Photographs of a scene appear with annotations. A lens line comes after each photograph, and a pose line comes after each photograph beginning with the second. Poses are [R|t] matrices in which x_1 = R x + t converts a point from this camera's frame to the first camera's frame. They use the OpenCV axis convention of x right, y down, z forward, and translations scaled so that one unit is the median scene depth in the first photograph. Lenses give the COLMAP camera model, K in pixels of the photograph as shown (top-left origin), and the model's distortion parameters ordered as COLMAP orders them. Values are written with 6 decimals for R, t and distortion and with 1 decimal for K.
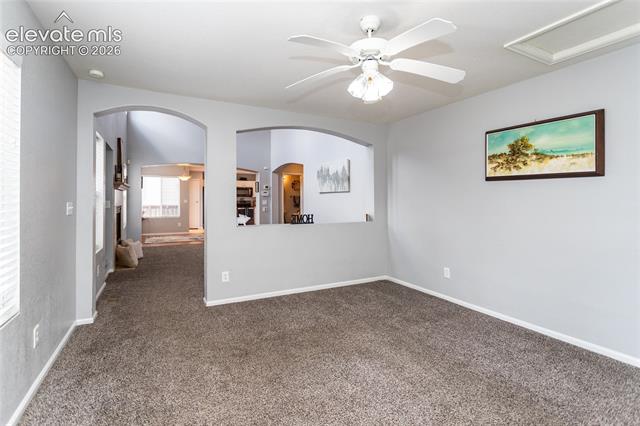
lens RADIAL K [[321.2, 0, 336.6], [0, 321.2, 199.1], [0, 0, 1]] dist [0.022832, -0.000113]
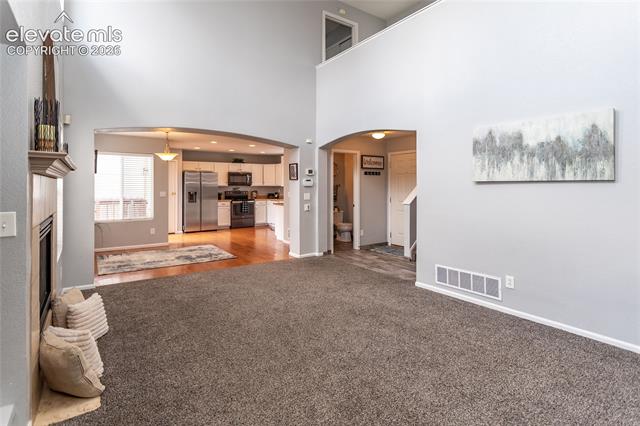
lens RADIAL K [[325.2, 0, 348.7], [0, 325.2, 186.1], [0, 0, 1]] dist [-0.002224, -0.000634]
pose [[0.986973, -0.002470, 0.160866, -0.237710], [0.002140, 0.999995, 0.002223, -0.010175], [-0.160871, -0.001850, 0.986974, 0.353329]]
